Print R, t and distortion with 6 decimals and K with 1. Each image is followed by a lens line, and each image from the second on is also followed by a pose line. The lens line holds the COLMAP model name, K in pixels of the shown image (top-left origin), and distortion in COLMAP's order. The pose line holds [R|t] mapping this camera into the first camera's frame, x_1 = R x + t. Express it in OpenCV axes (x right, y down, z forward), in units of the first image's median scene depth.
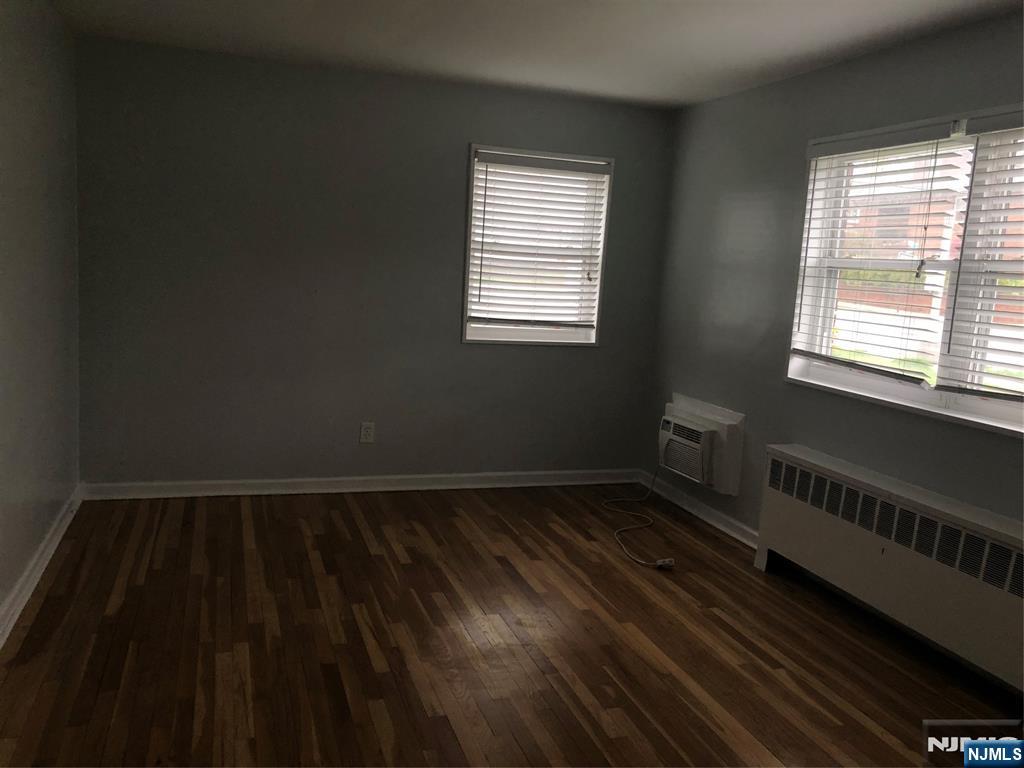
lens RADIAL K [[839.5, 0, 512.0], [0, 839.5, 384.0], [0, 0, 1]] dist [0.005597, 0.005659]
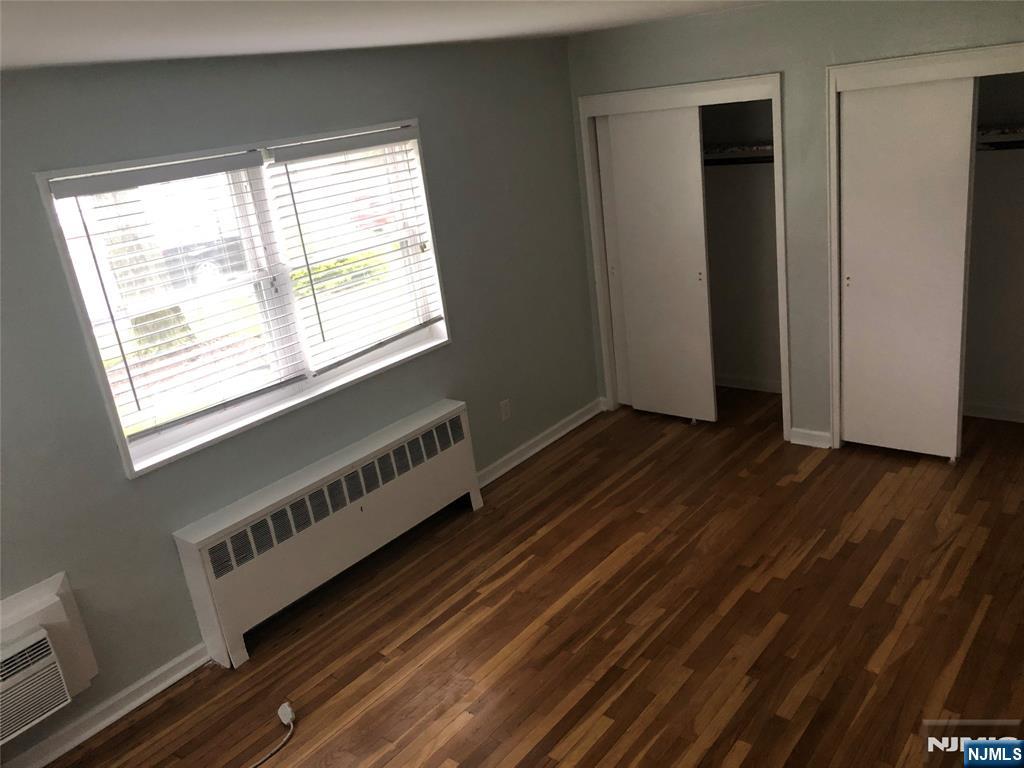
lens RADIAL K [[839.5, 0, 512.0], [0, 839.5, 384.0], [0, 0, 1]] dist [0.005597, 0.005659]
pose [[-0.534182, -0.269660, 0.801207, -0.448811], [0.217751, 0.871889, 0.438628, -0.334905], [-0.816844, 0.408770, -0.407028, 0.959532]]
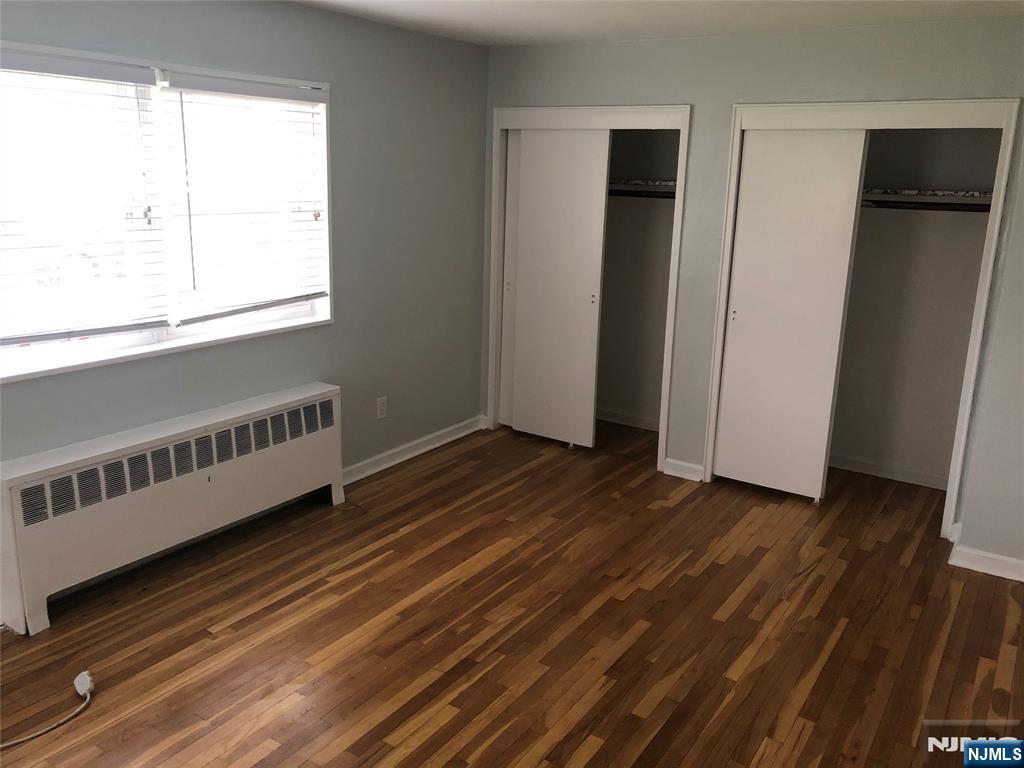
lens RADIAL K [[837.6, 0, 512.0], [0, 837.6, 384.0], [0, 0, 1]] dist [0.006924, 0.004208]
pose [[-0.613583, -0.269997, 0.742036, -0.440874], [0.049313, 0.924789, 0.377270, -0.235862], [-0.788089, 0.268079, -0.554120, 0.976086]]
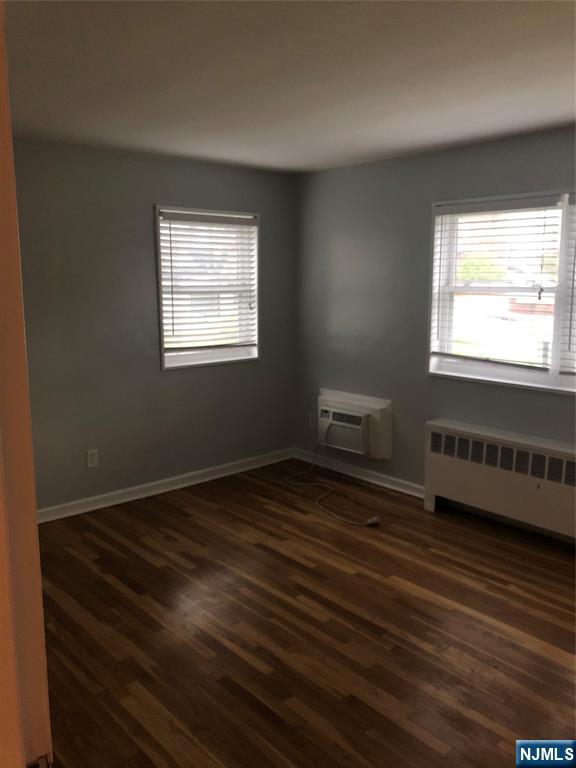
lens RADIAL K [[638.2, 0, 292.5], [0, 638.2, 369.7], [0, 0, 1]] dist [0.010626, -0.001831]
pose [[0.916559, -0.117499, 0.382248, -0.279005], [0.111455, 0.993043, 0.038003, -0.075207], [-0.384054, 0.007771, 0.923278, 0.098794]]
